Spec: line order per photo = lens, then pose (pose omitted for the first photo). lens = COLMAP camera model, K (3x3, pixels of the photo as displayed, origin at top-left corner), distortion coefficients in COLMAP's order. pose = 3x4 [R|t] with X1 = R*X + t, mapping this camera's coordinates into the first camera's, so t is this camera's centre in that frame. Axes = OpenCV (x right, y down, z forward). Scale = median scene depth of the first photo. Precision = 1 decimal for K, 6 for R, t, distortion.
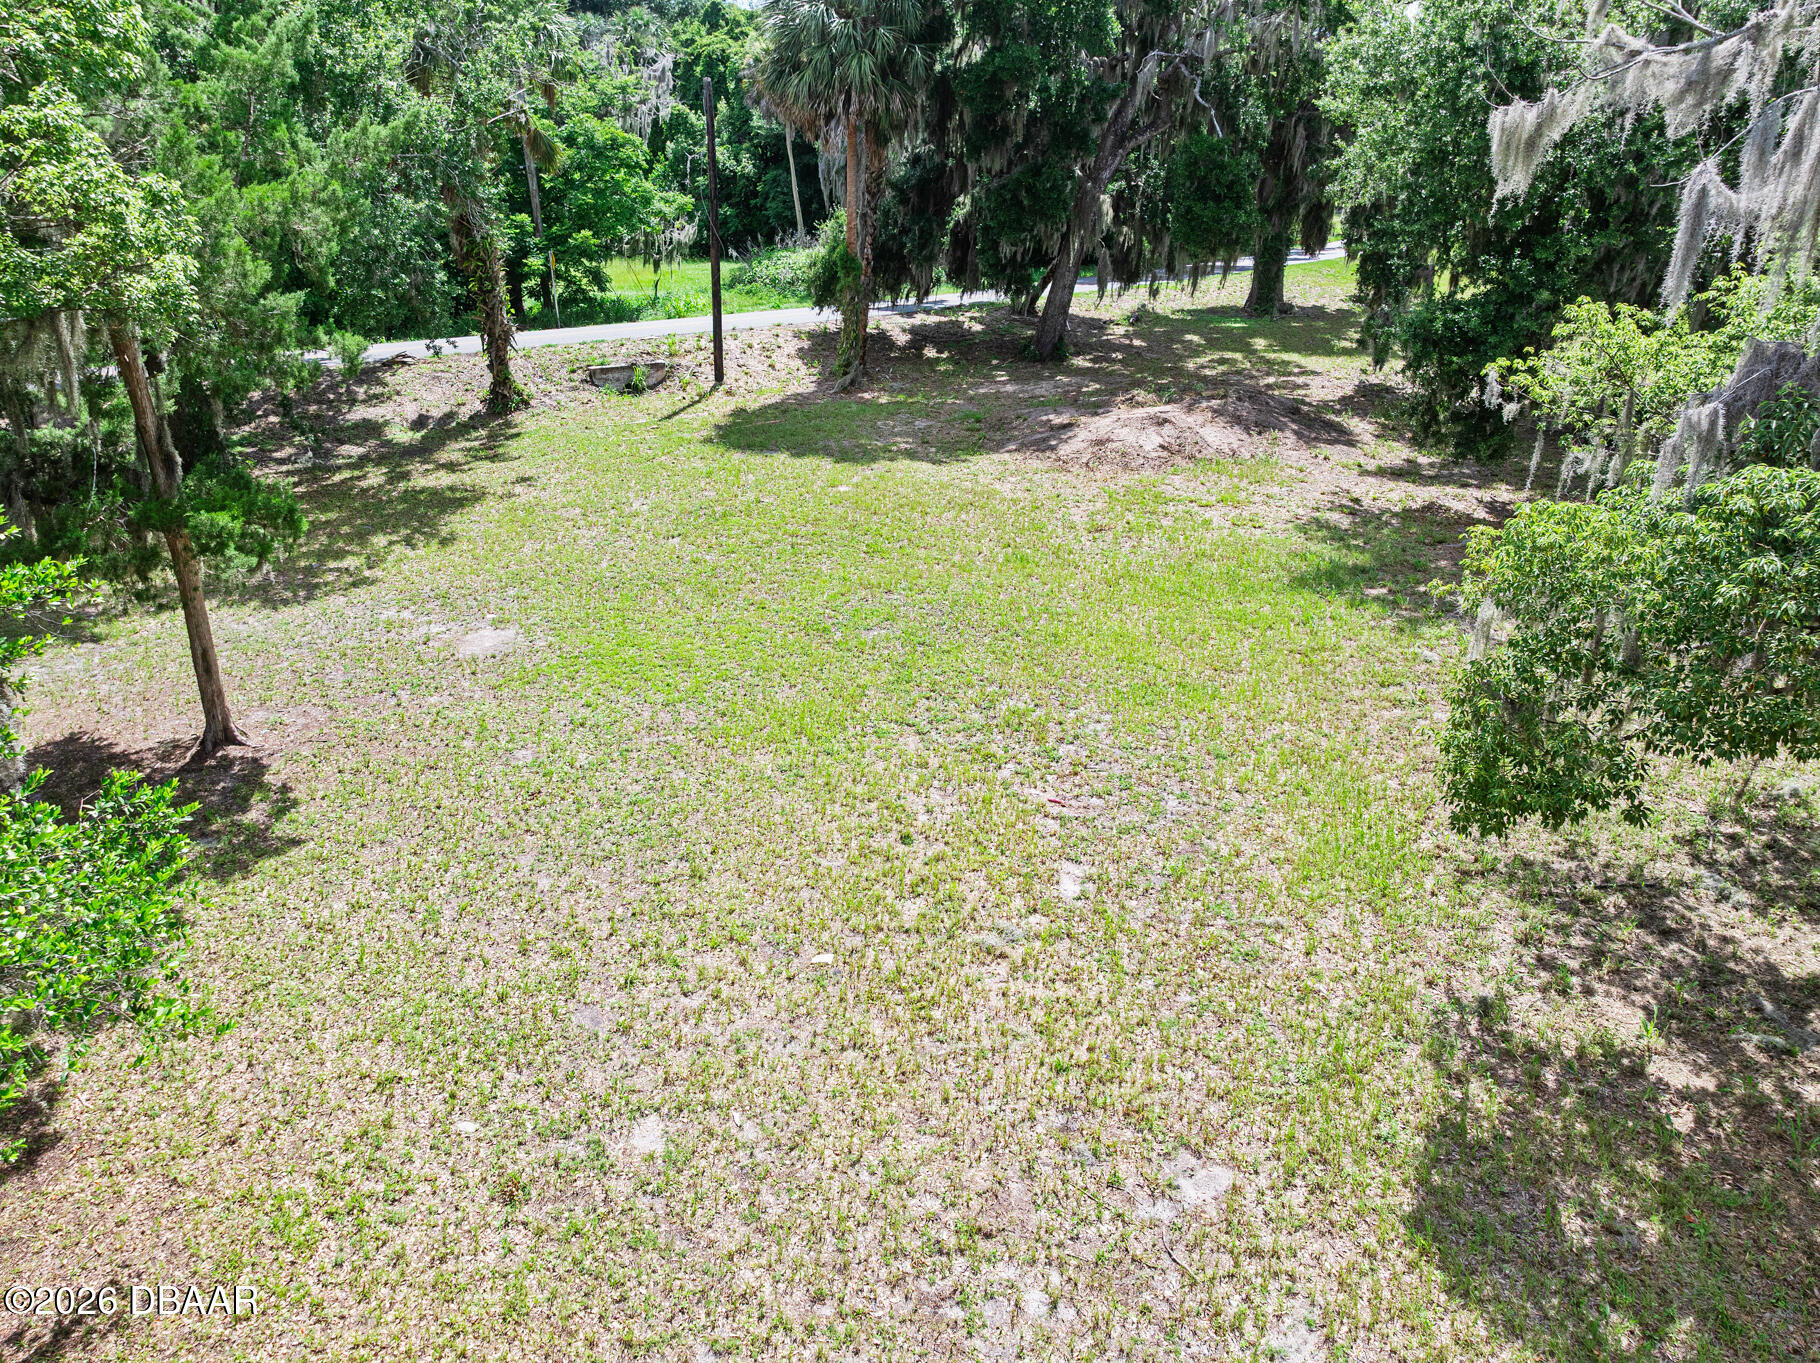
lens RADIAL K [[1274.3, 0, 909.9], [0, 1274.3, 673.3], [0, 0, 1]] dist [-0.001510, -0.072668]
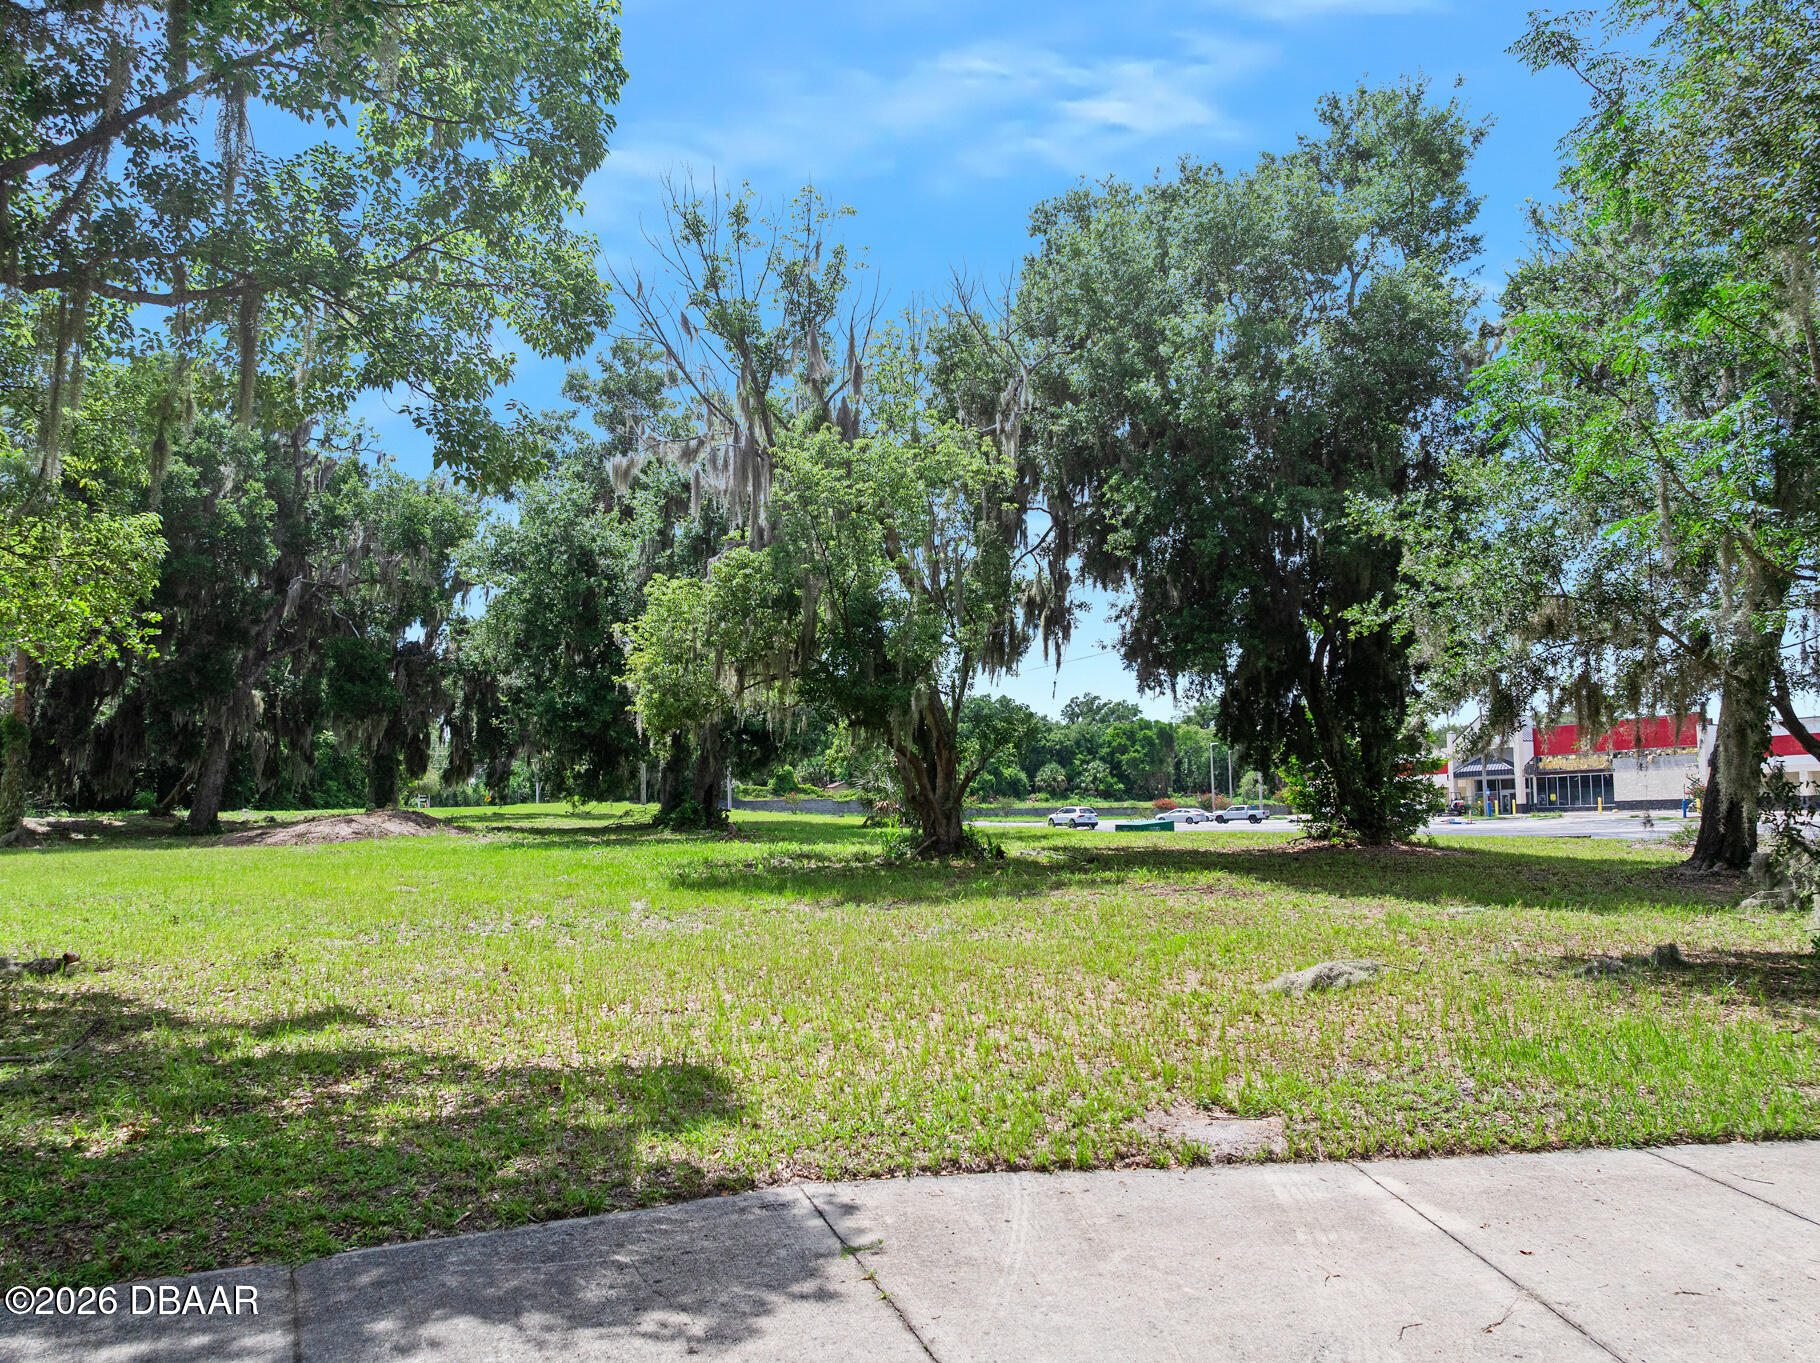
lens RADIAL K [[1274.3, 0, 909.9], [0, 1274.3, 673.3], [0, 0, 1]] dist [-0.001510, -0.072668]
pose [[0.765327, 0.029102, 0.642984, -0.154937], [0.277941, 0.886092, -0.370931, 0.241608], [-0.580537, 0.462594, 0.670062, -0.174261]]
